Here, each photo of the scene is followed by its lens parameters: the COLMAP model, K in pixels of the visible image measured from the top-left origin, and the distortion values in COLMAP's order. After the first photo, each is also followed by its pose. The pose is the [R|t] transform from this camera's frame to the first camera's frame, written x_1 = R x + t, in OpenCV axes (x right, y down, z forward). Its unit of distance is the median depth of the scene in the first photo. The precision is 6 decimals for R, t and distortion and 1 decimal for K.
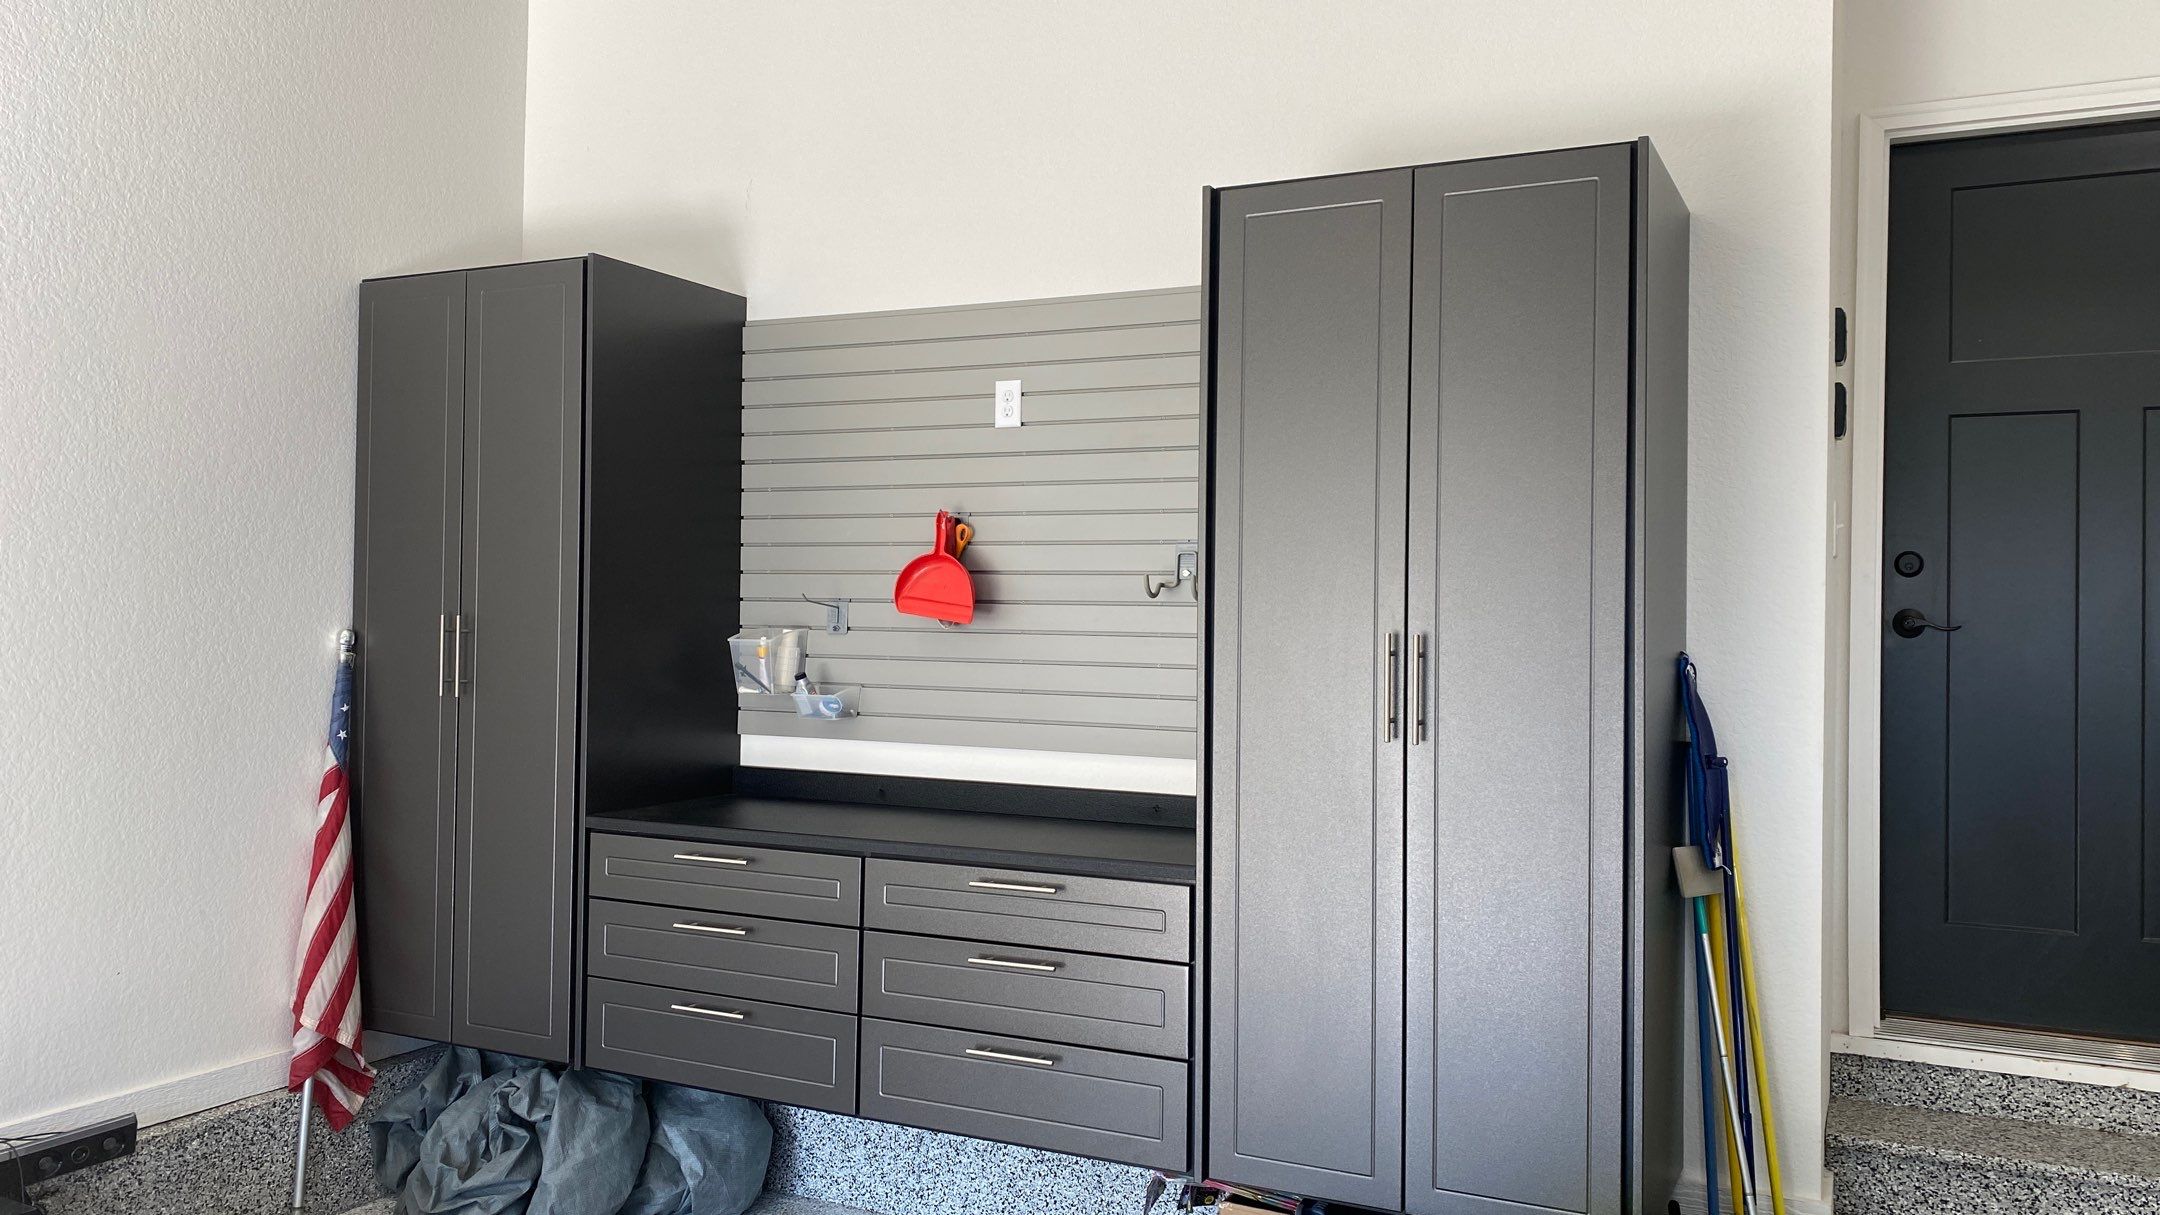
lens RADIAL K [[1658.3, 0, 1078.5], [0, 1658.3, 593.9], [0, 0, 1]] dist [0.027389, -0.009170]
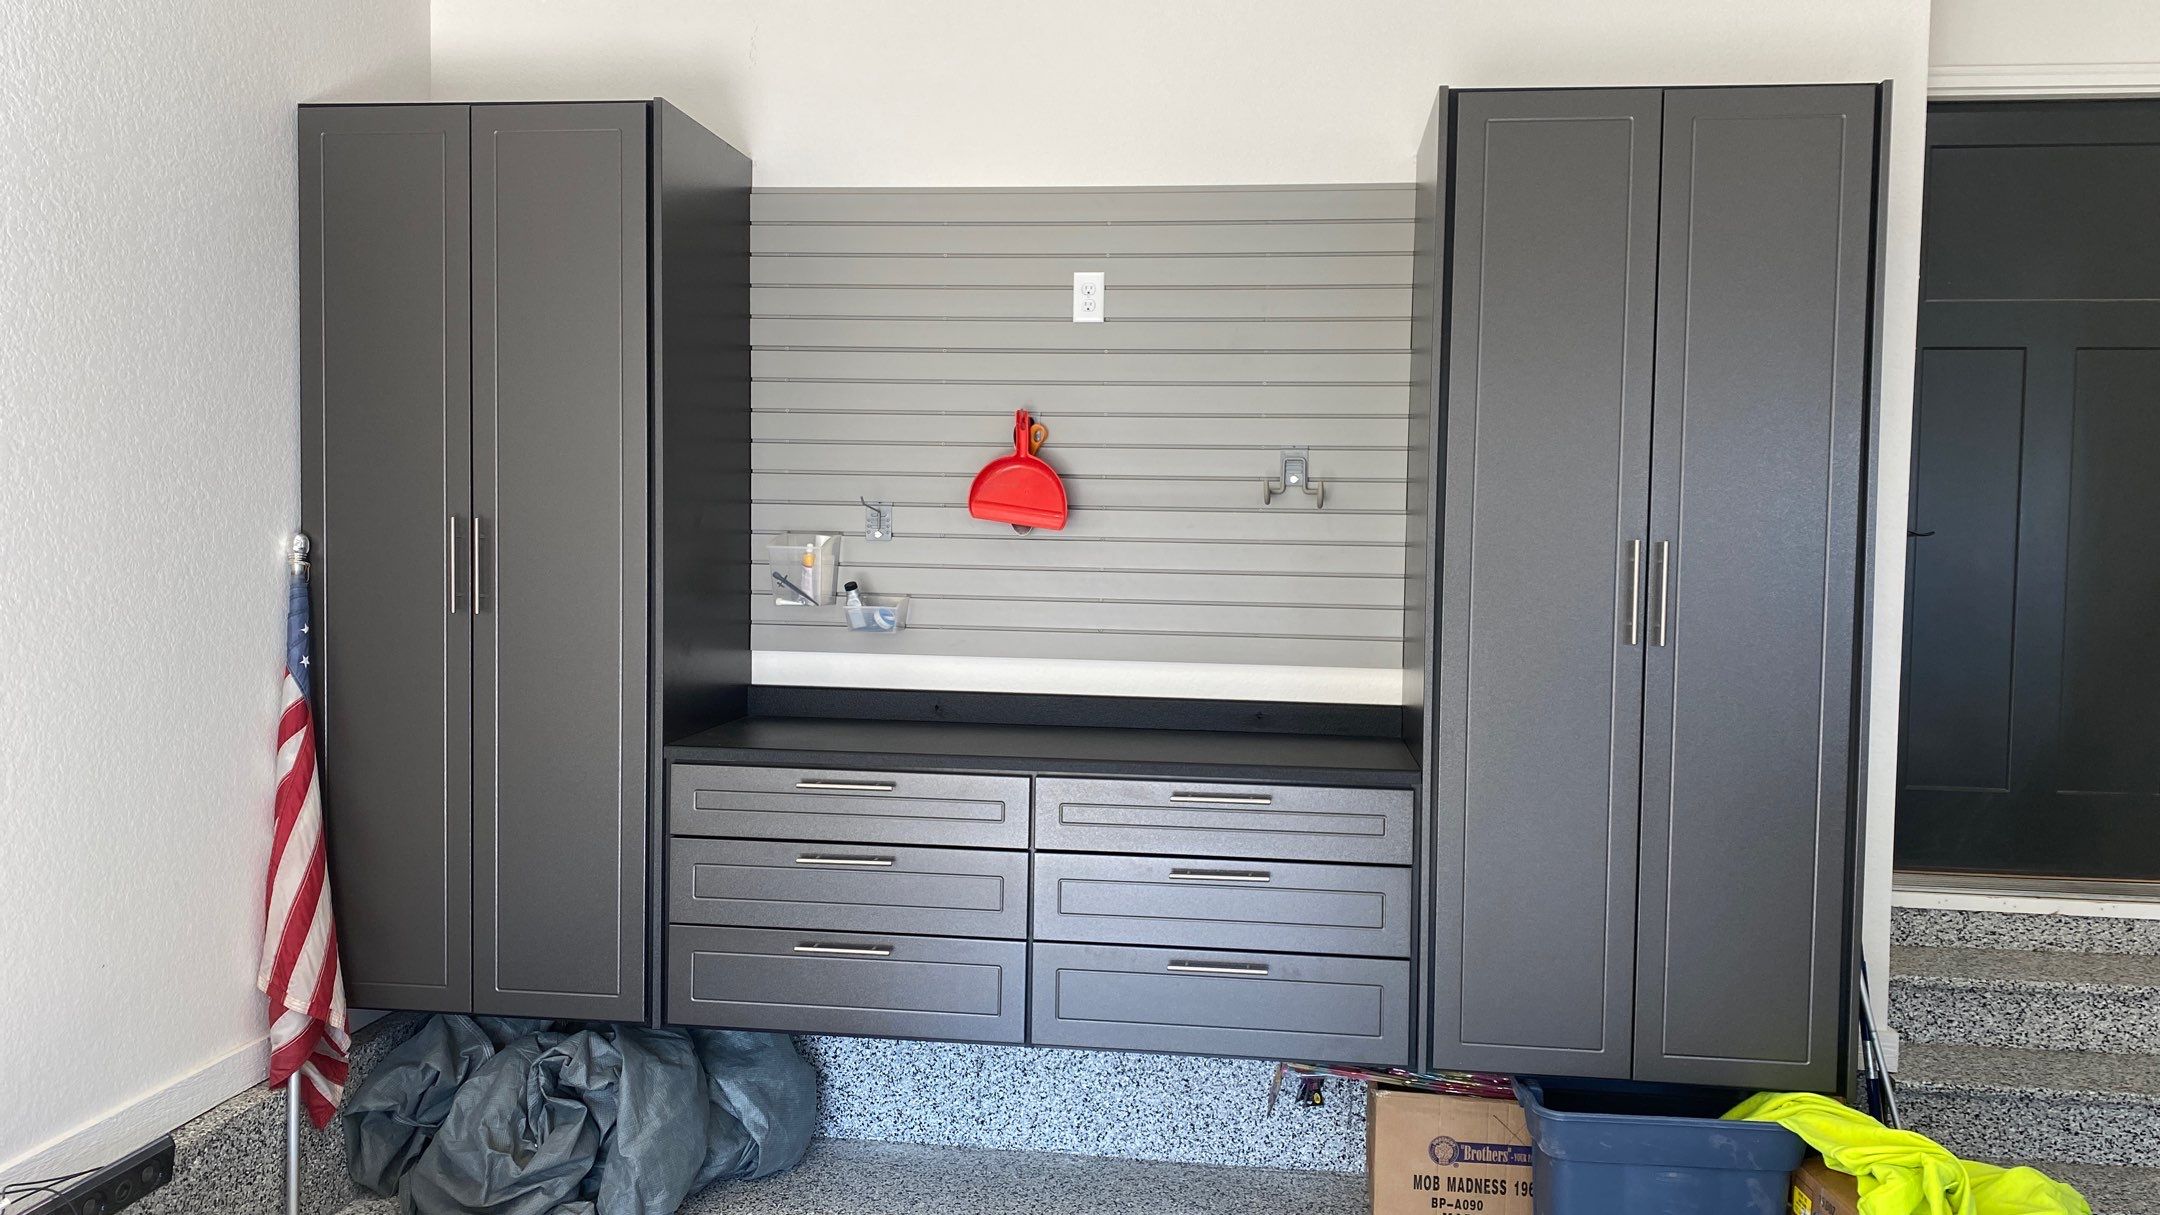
lens RADIAL K [[1658.9, 0, 1080.0], [0, 1658.9, 607.5], [0, 0, 1]] dist [0.031603, -0.013164]
pose [[0.941798, -0.014655, 0.335859, -0.369000], [-0.008455, 0.997701, 0.067243, -0.001459], [-0.336073, -0.066169, 0.939509, 0.095722]]
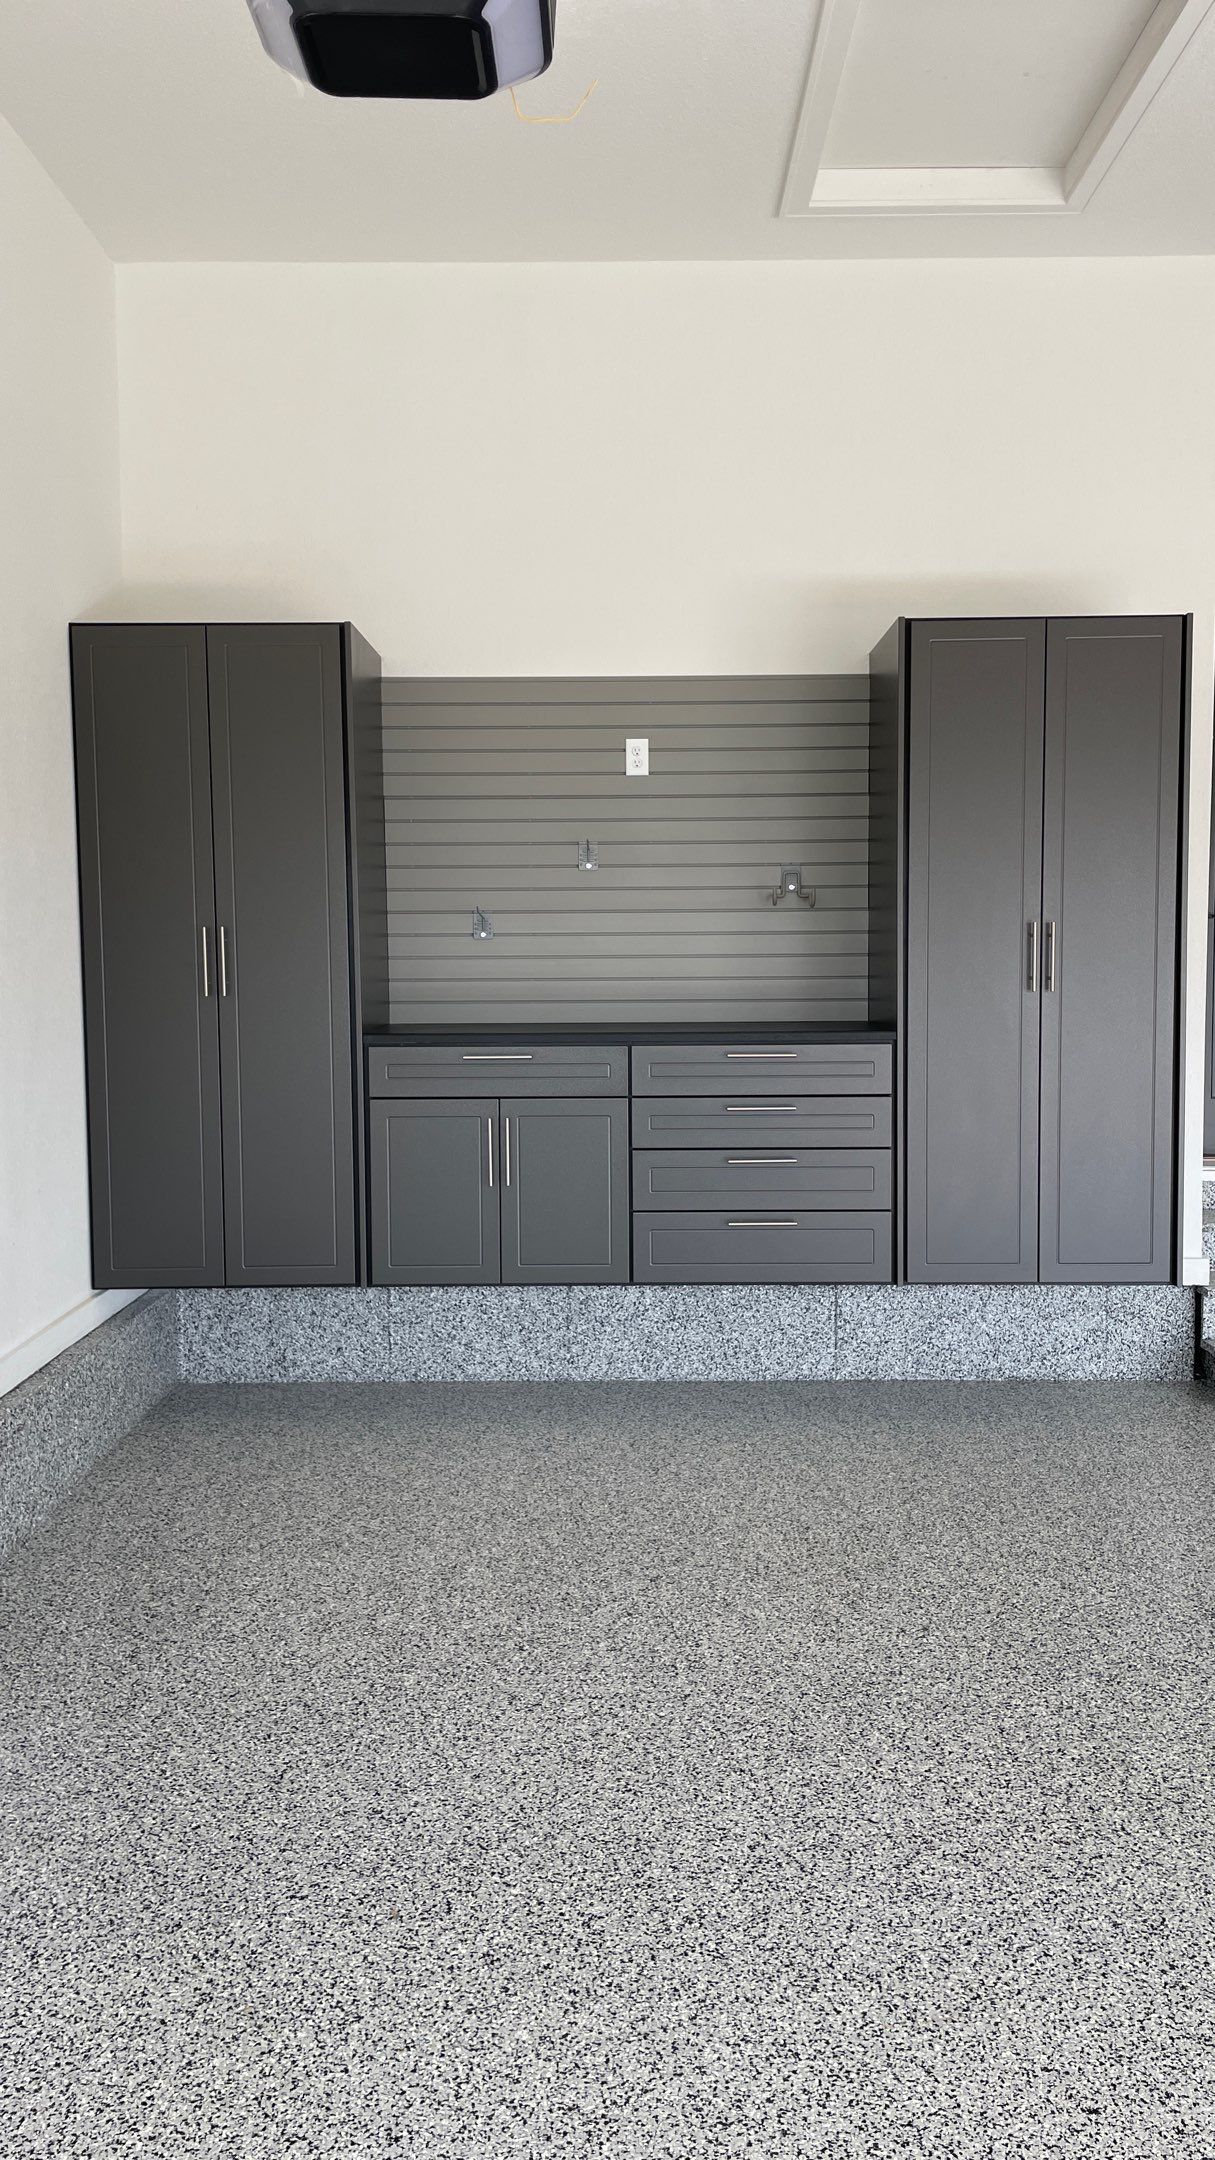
lens RADIAL K [[1659.1, 0, 607.5], [0, 1659.1, 1080.0], [0, 0, 1]] dist [0.059696, -0.084048]
pose [[0.897762, -0.056871, 0.436794, -0.648446], [0.014391, 0.994888, 0.099957, 0.006939], [-0.440246, -0.083451, 0.893991, -0.180272]]
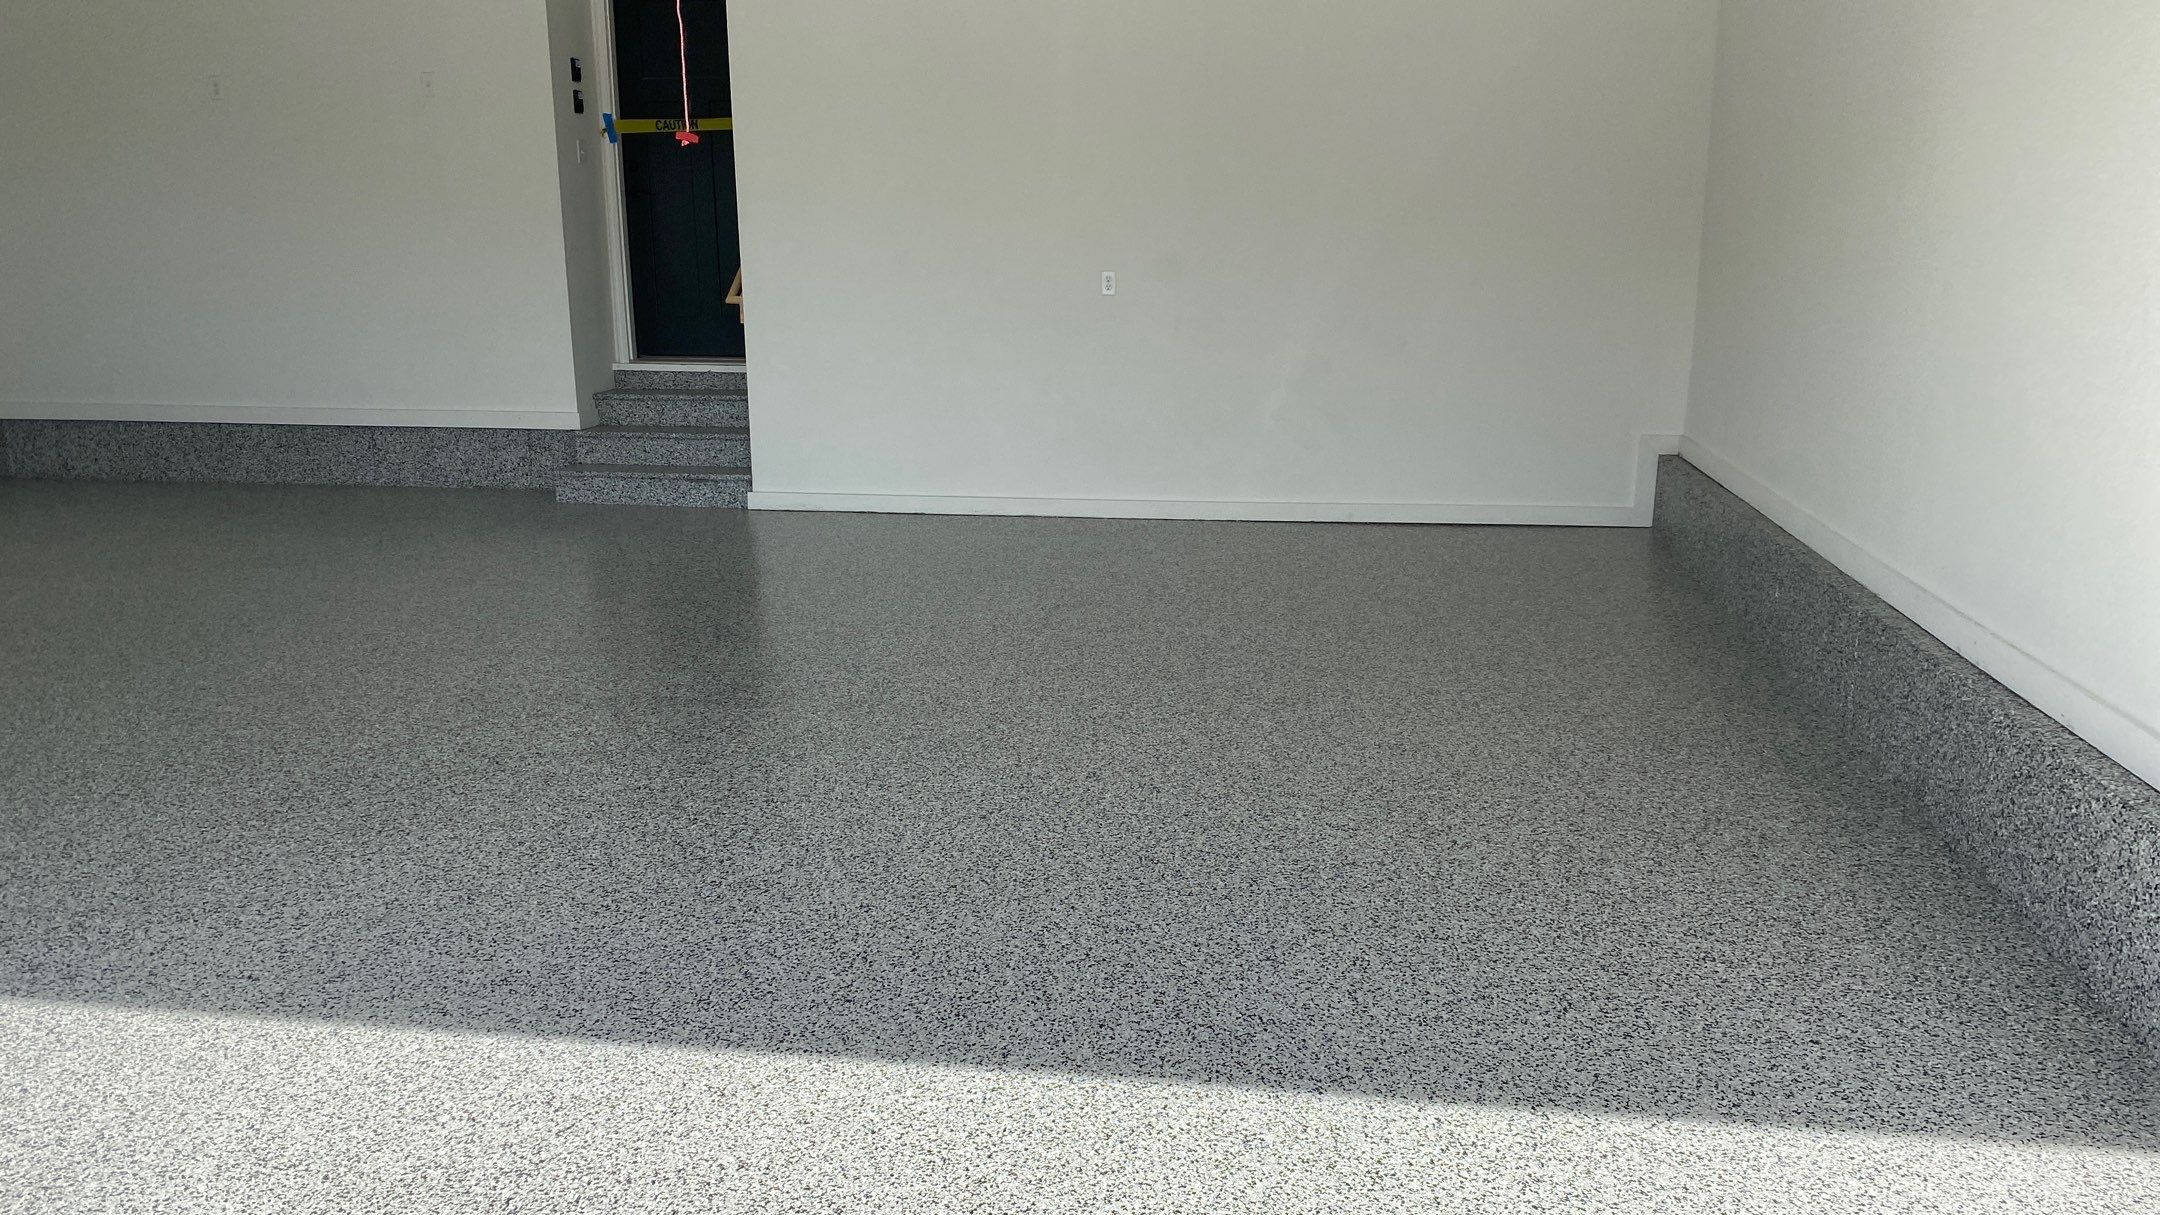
lens RADIAL K [[1658.3, 0, 1078.5], [0, 1658.3, 593.9], [0, 0, 1]] dist [0.027389, -0.009170]
pose [[0.952890, -0.088553, 0.290101, 0.327402], [0.017618, 0.970978, 0.238518, 0.017264], [-0.302803, -0.222171, 0.926796, -1.426391]]
